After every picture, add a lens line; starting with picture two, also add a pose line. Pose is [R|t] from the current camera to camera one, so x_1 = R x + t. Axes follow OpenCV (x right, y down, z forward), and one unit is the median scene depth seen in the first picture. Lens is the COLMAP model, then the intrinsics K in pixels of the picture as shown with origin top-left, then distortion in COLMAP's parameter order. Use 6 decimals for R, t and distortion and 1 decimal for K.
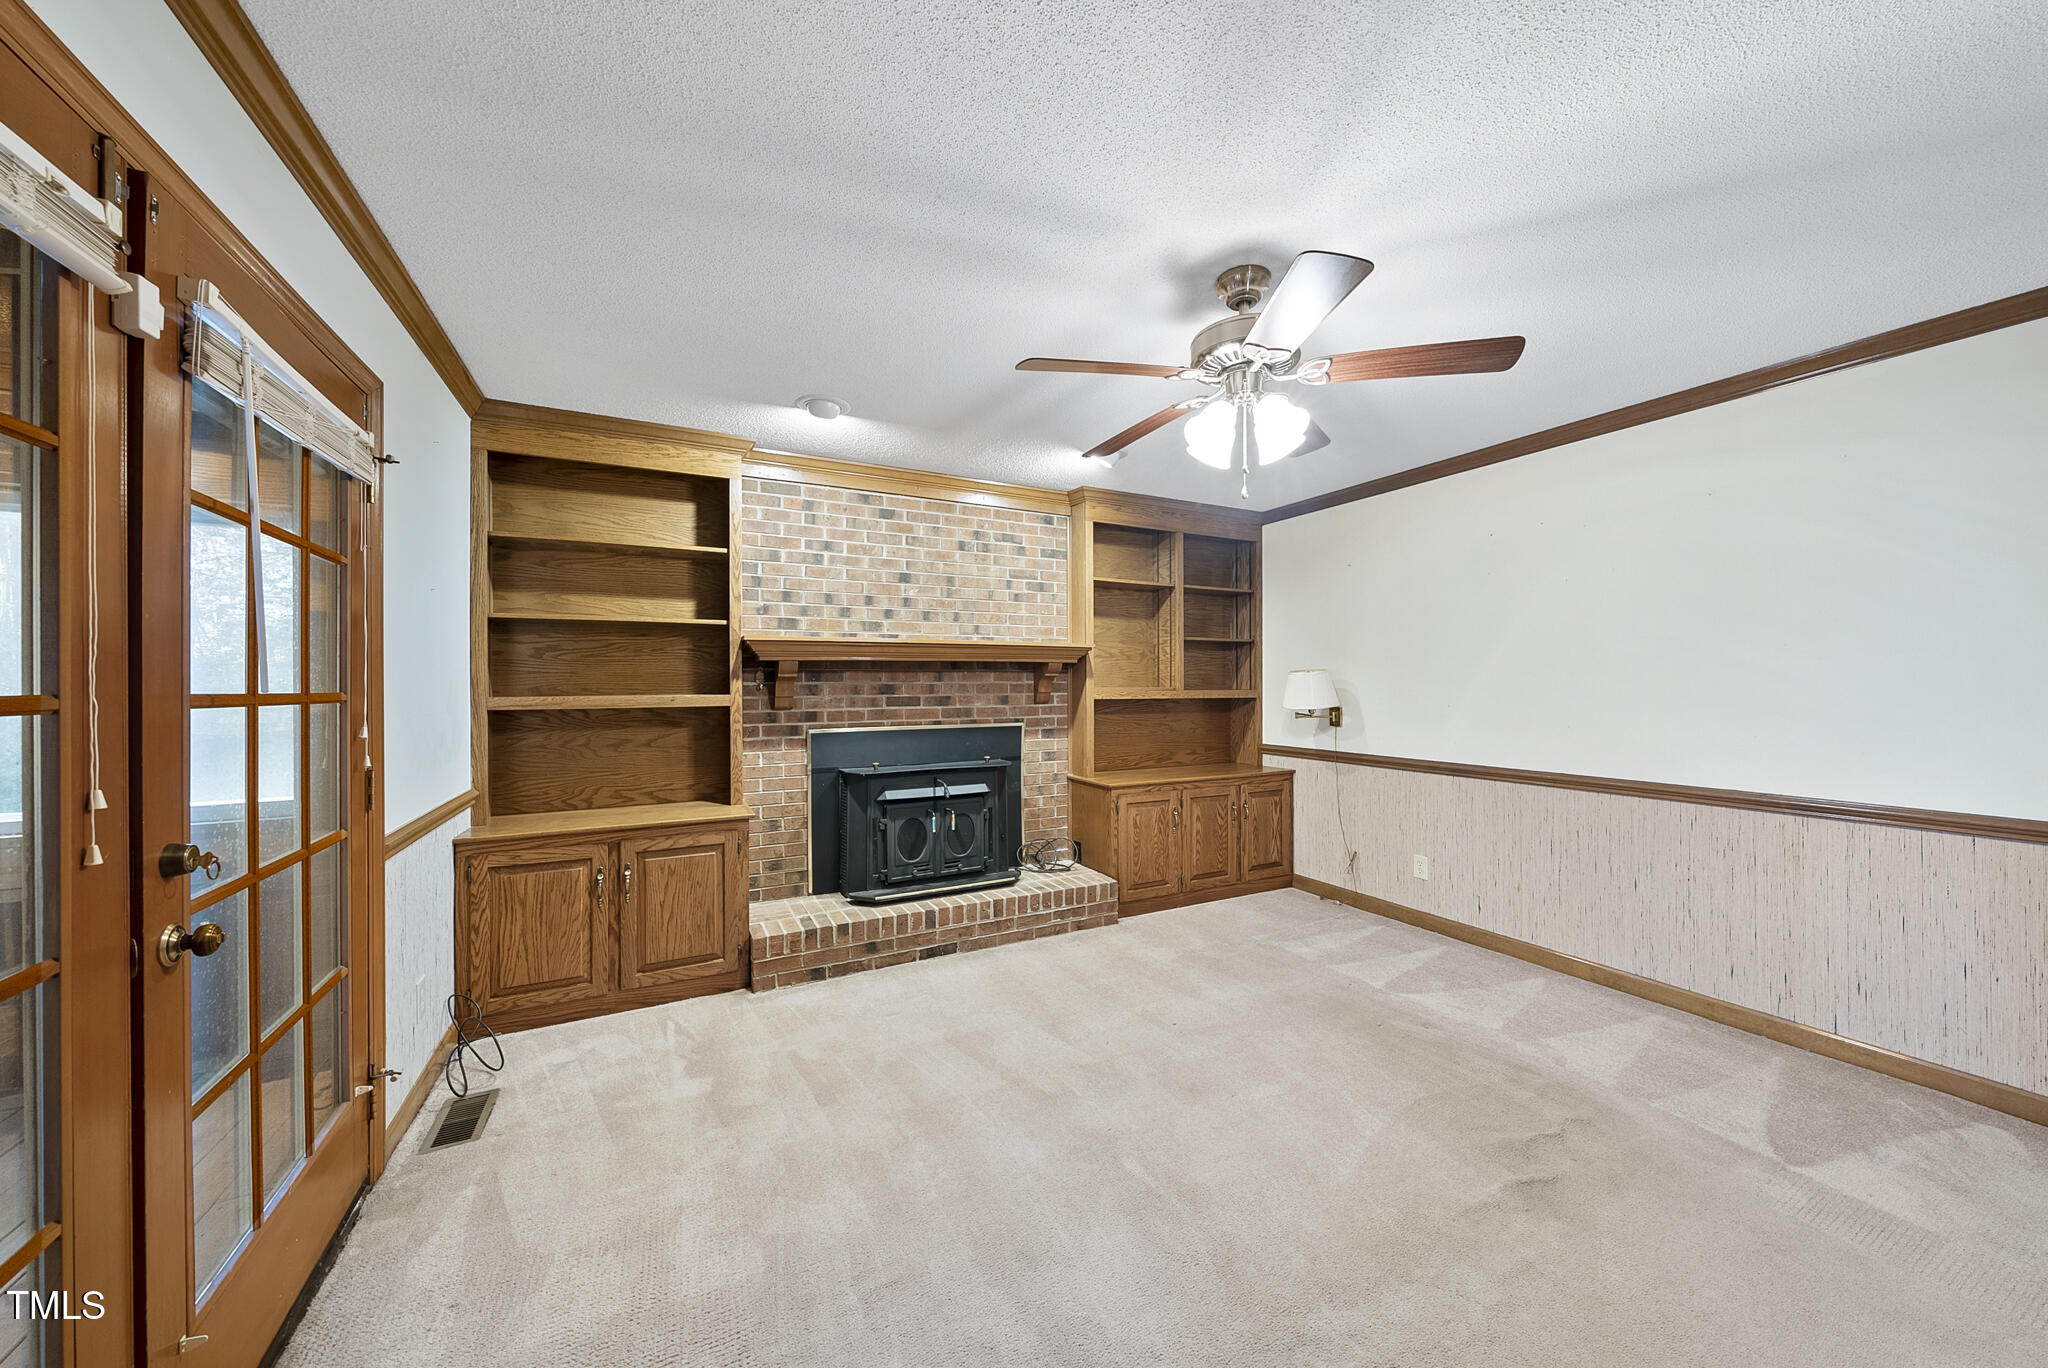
lens RADIAL K [[715.9, 0, 1025.9], [0, 715.9, 681.0], [0, 0, 1]] dist [0.001194, 0.000424]
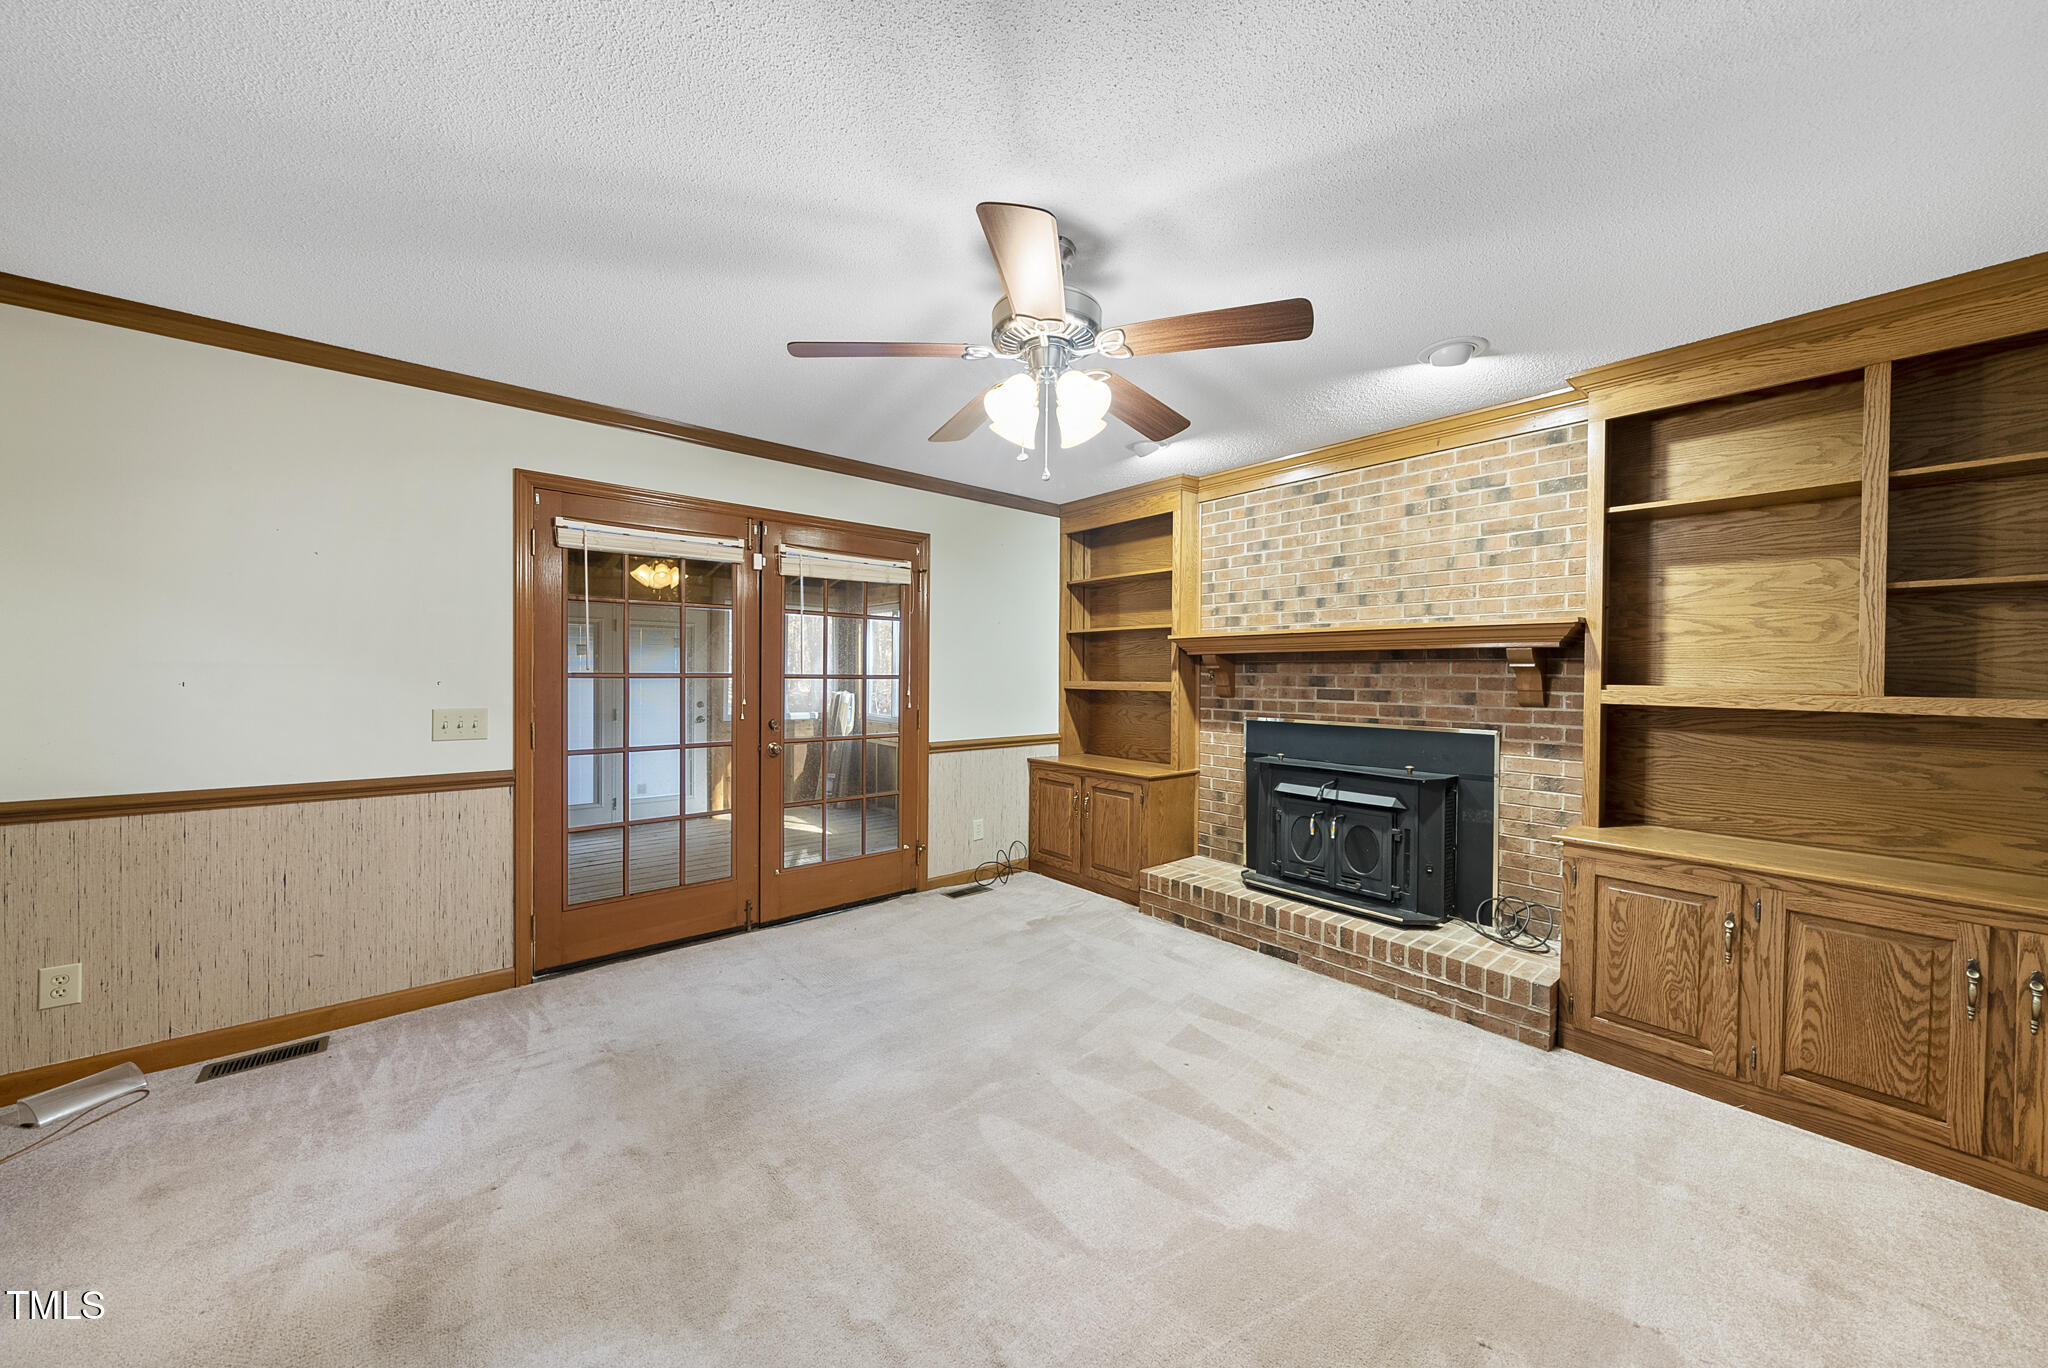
lens RADIAL K [[715.9, 0, 1024.6], [0, 715.9, 678.7], [0, 0, 1]] dist [0.001194, 0.000424]
pose [[0.217644, 0.014089, -0.975927, 0.674196], [-0.003887, 0.999900, 0.013568, -0.003443], [0.976021, 0.000841, 0.217677, 0.415306]]
